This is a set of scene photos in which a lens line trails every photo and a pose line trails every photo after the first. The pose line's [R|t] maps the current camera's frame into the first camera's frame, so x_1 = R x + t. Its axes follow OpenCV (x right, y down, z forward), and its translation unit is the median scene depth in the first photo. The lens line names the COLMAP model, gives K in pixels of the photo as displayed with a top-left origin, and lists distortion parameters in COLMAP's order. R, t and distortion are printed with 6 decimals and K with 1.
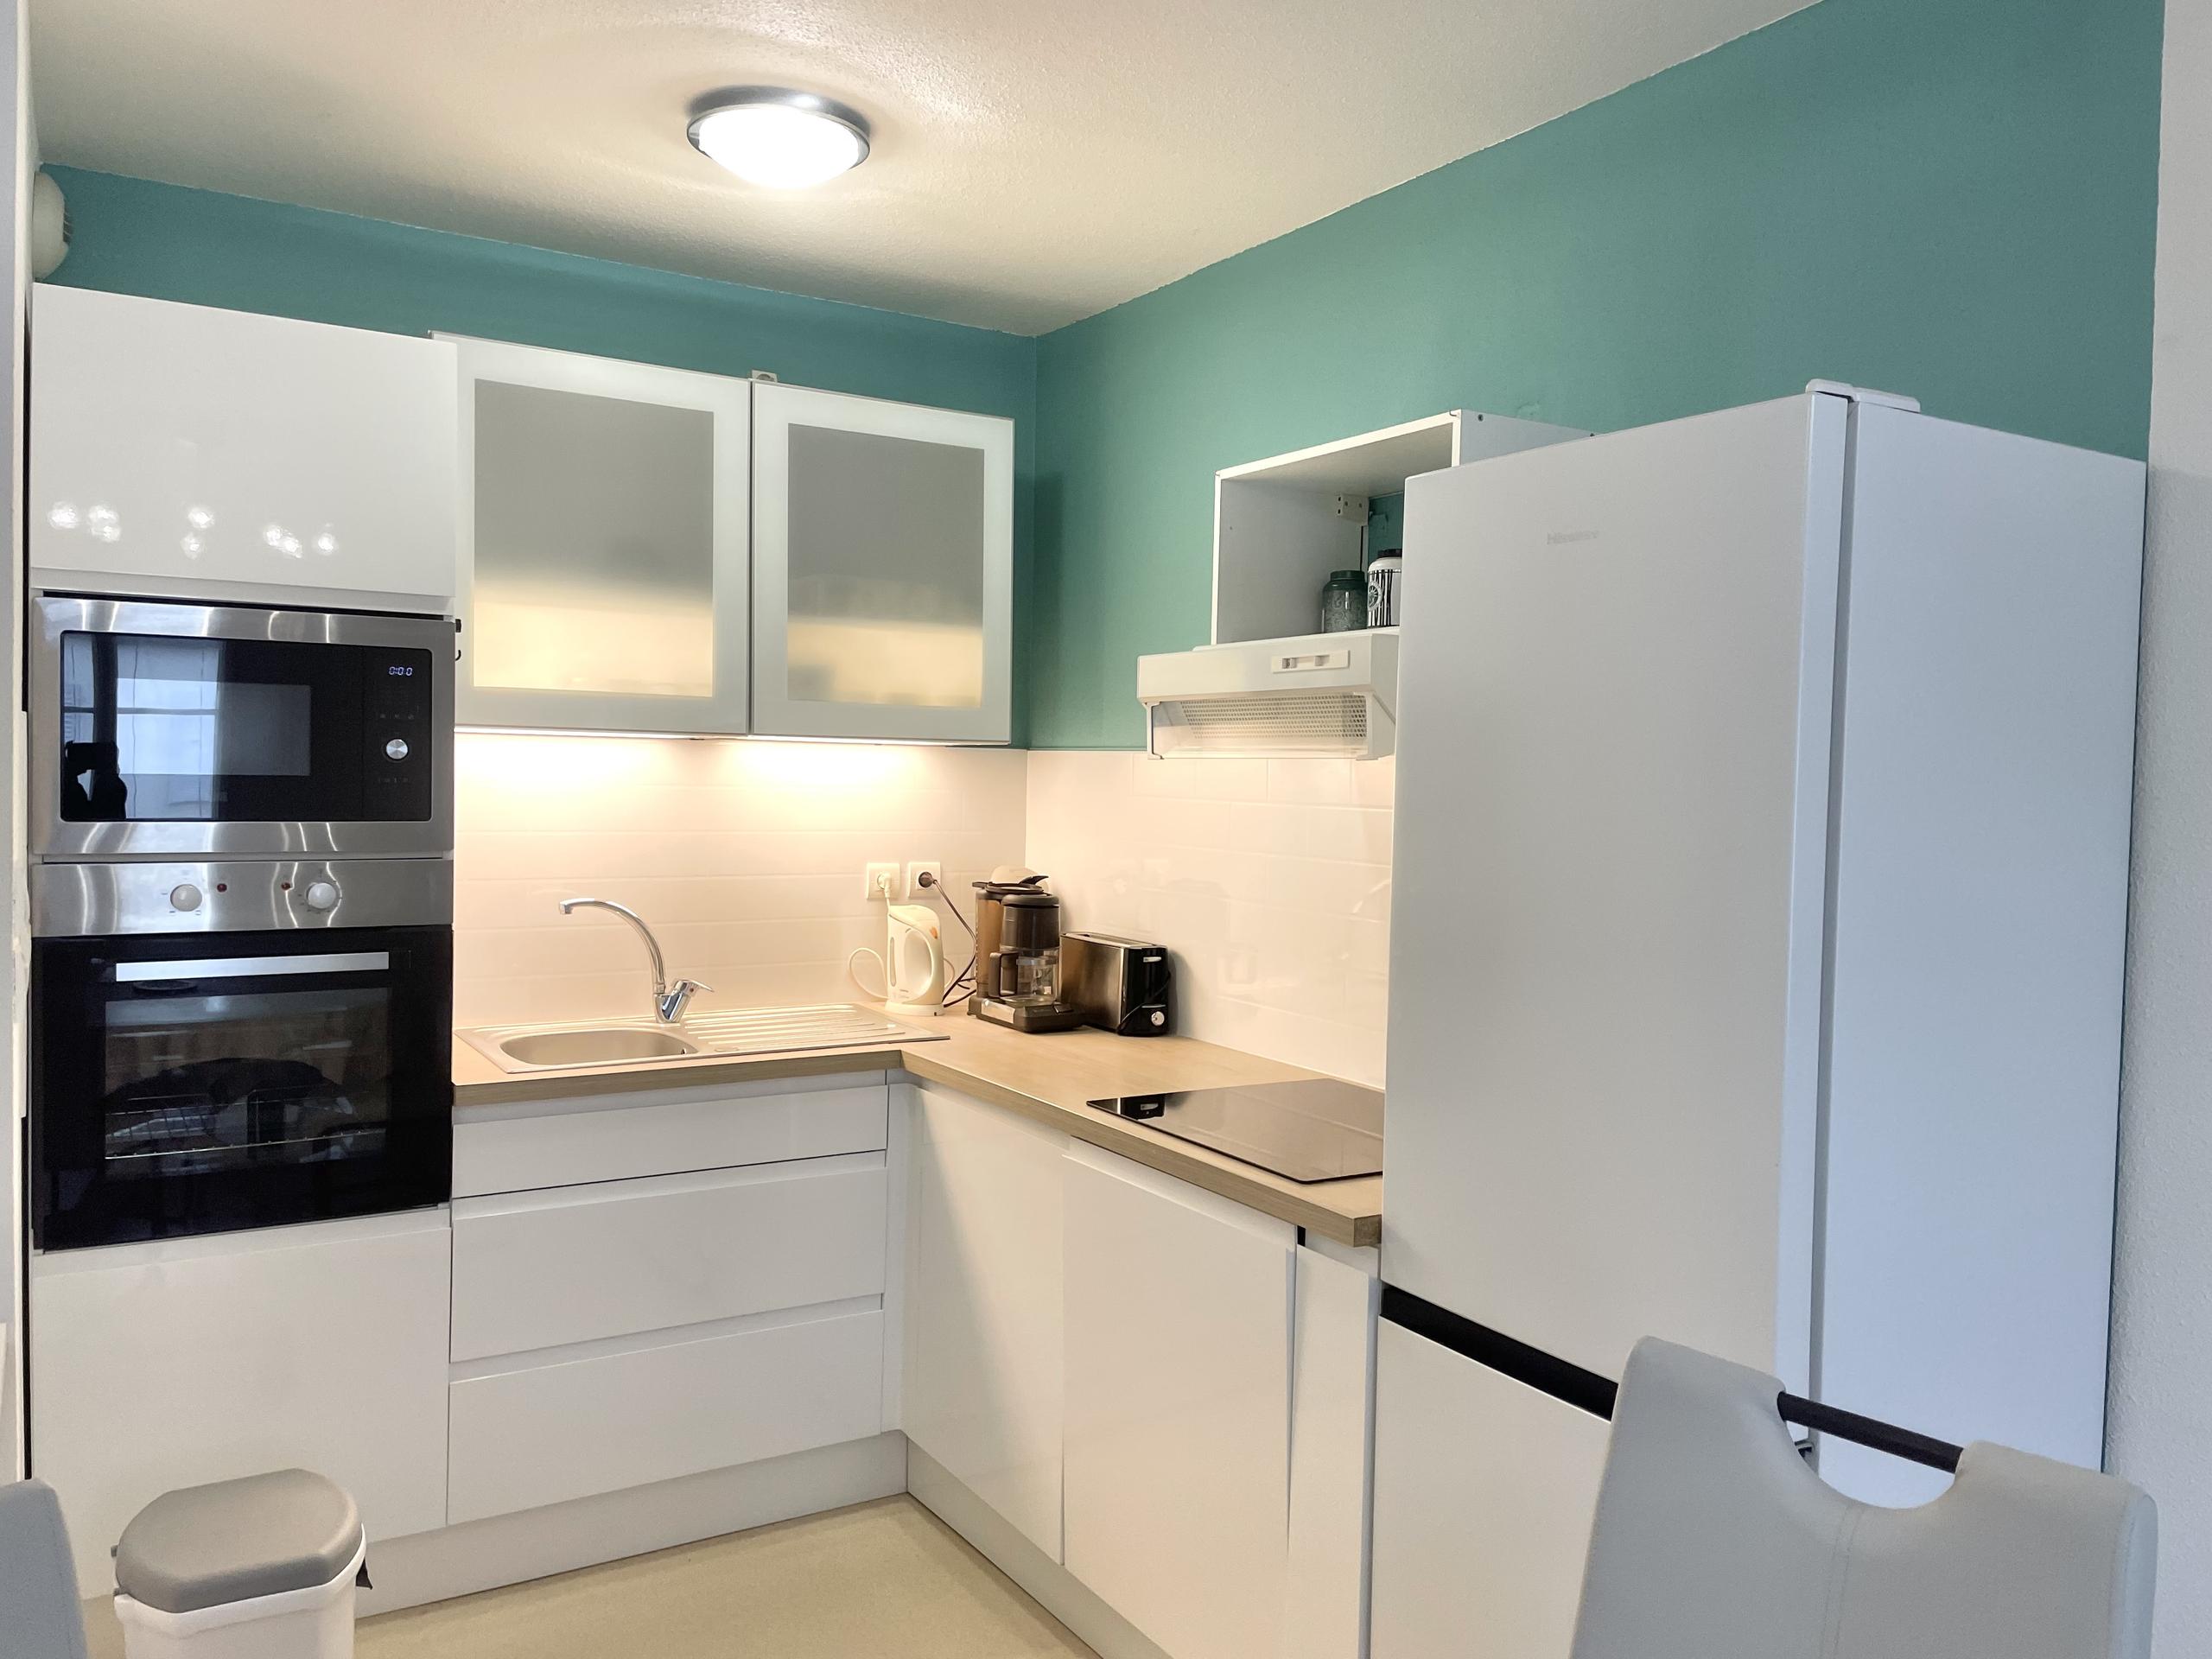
lens RADIAL K [[1667.7, 0, 1093.2], [0, 1667.7, 834.2], [0, 0, 1]] dist [0.094230, -0.115783]
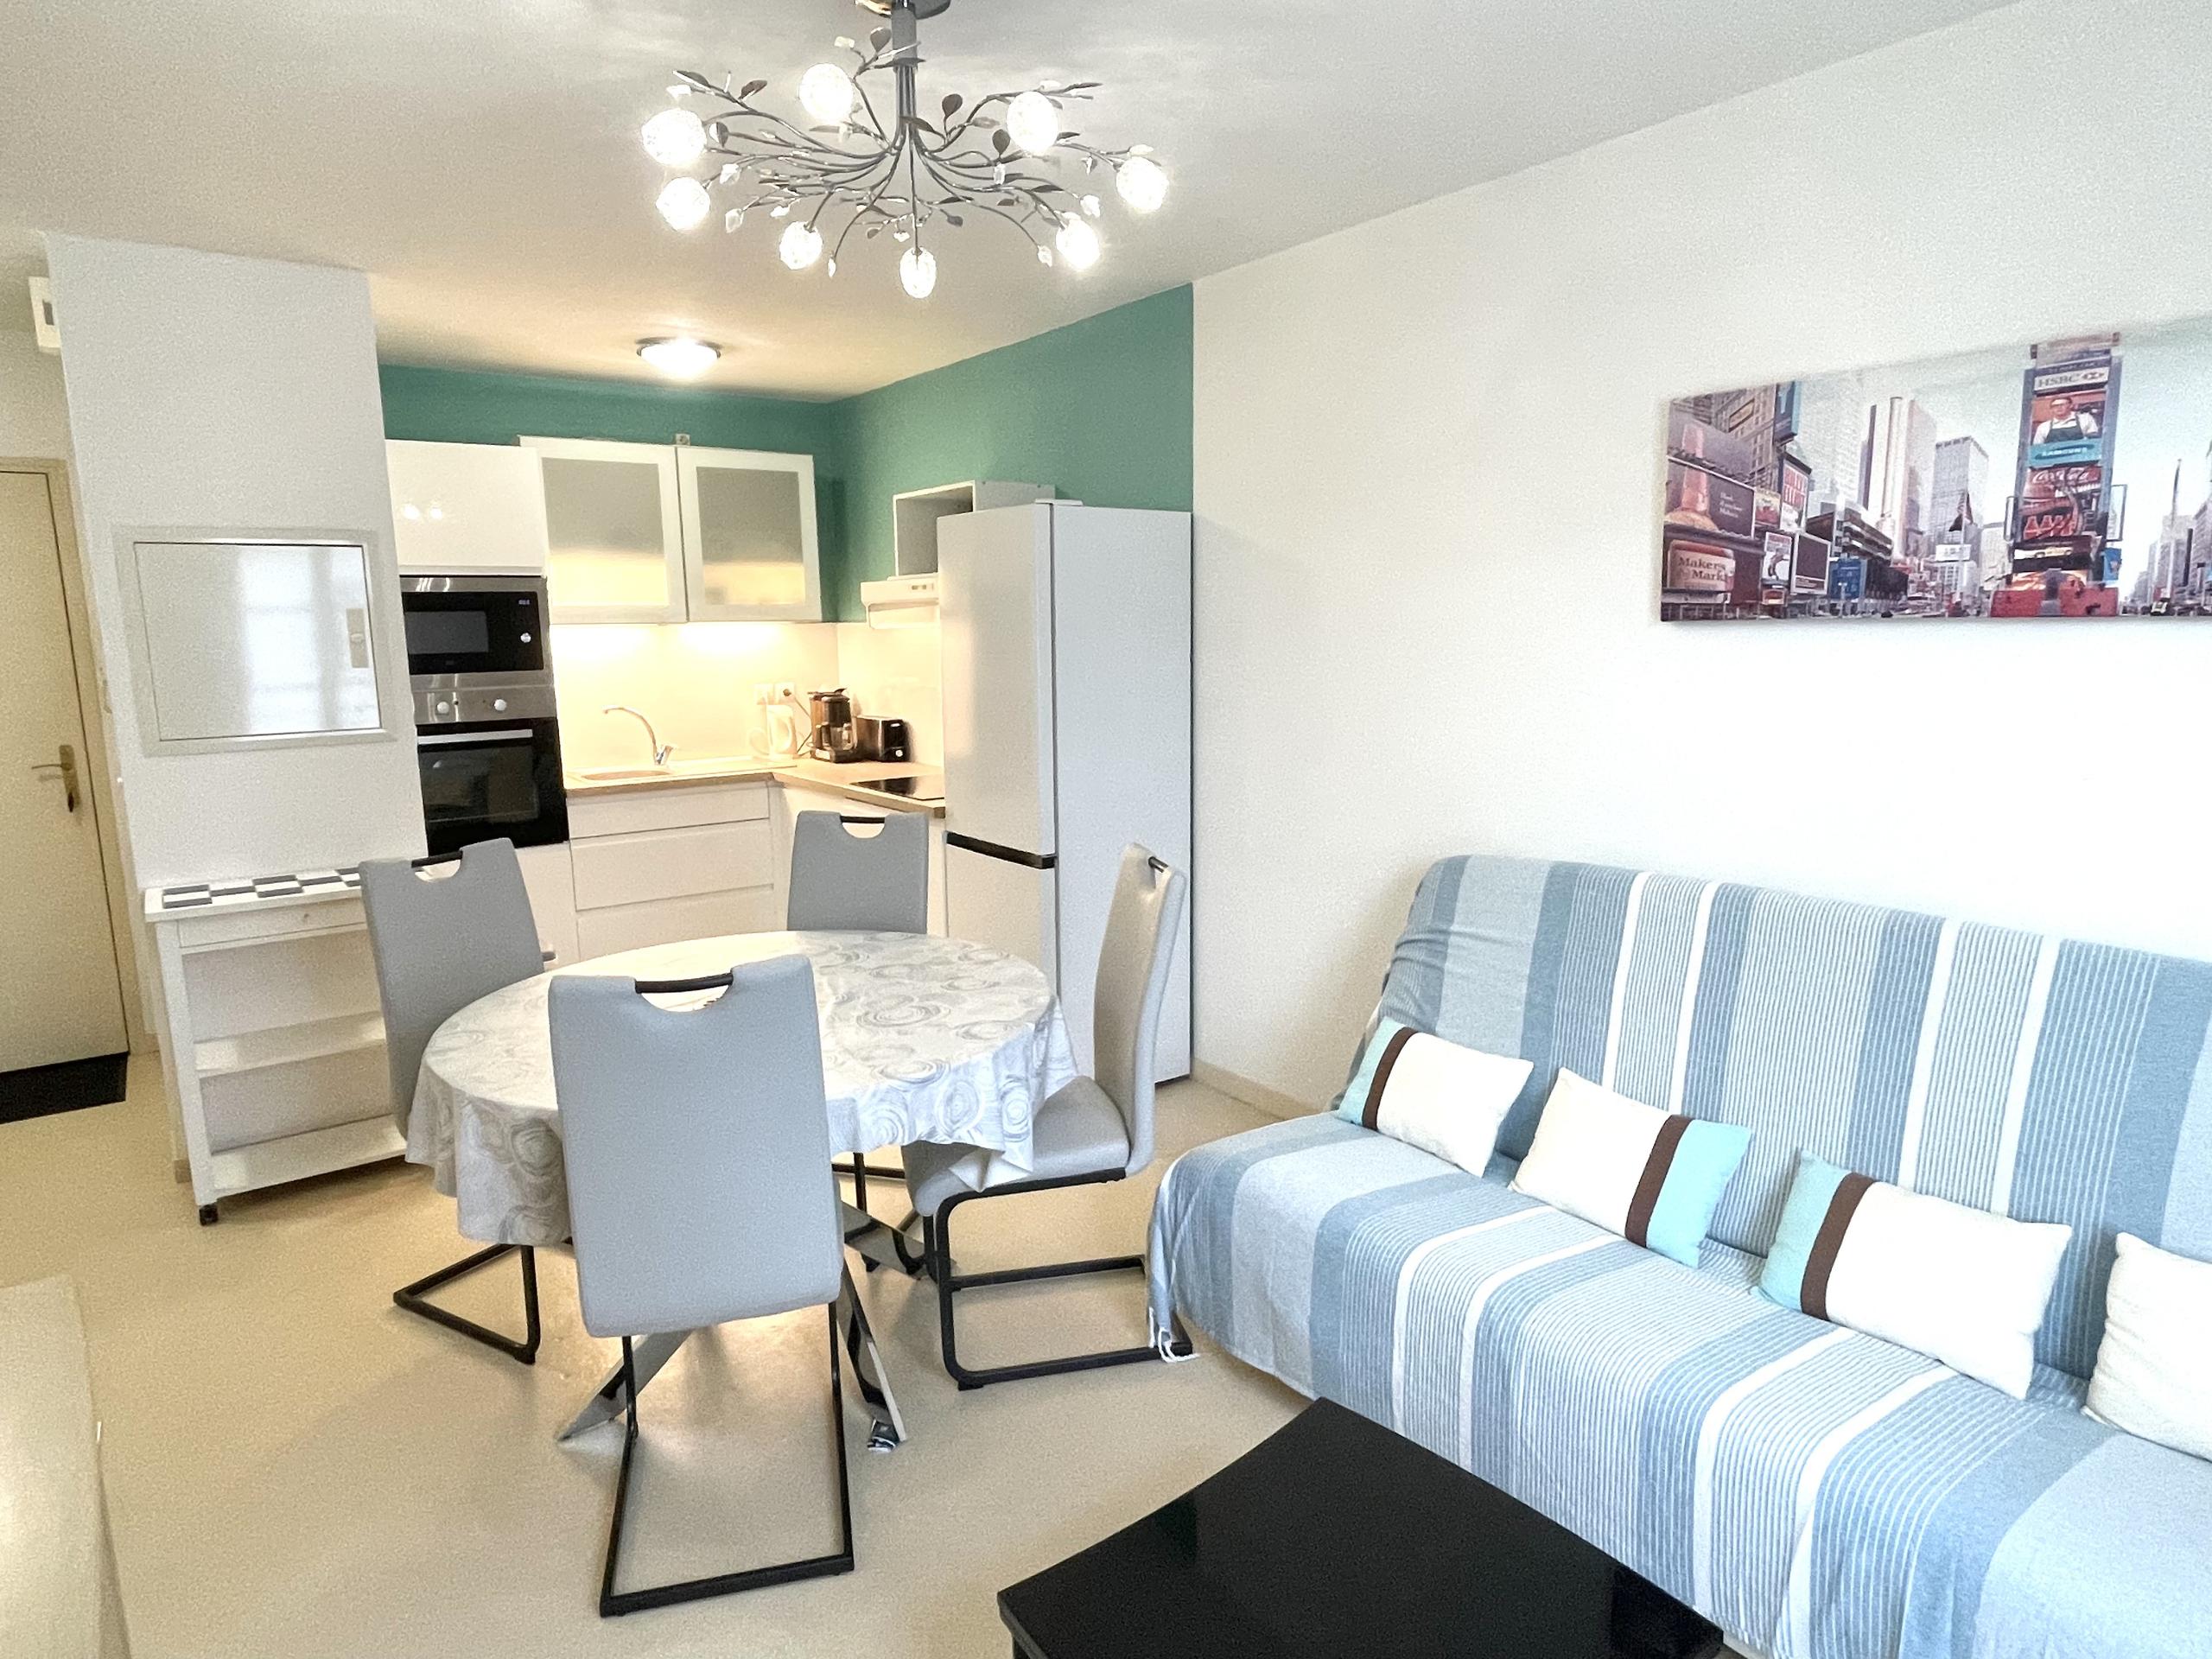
lens RADIAL K [[1310.9, 0, 1104.2], [0, 1310.9, 840.6], [0, 0, 1]] dist [0.010669, -0.000921]
pose [[0.995385, -0.050549, 0.081567, 0.154167], [0.039593, 0.990625, 0.130749, 0.014282], [-0.087412, -0.126916, 0.988054, -0.653295]]
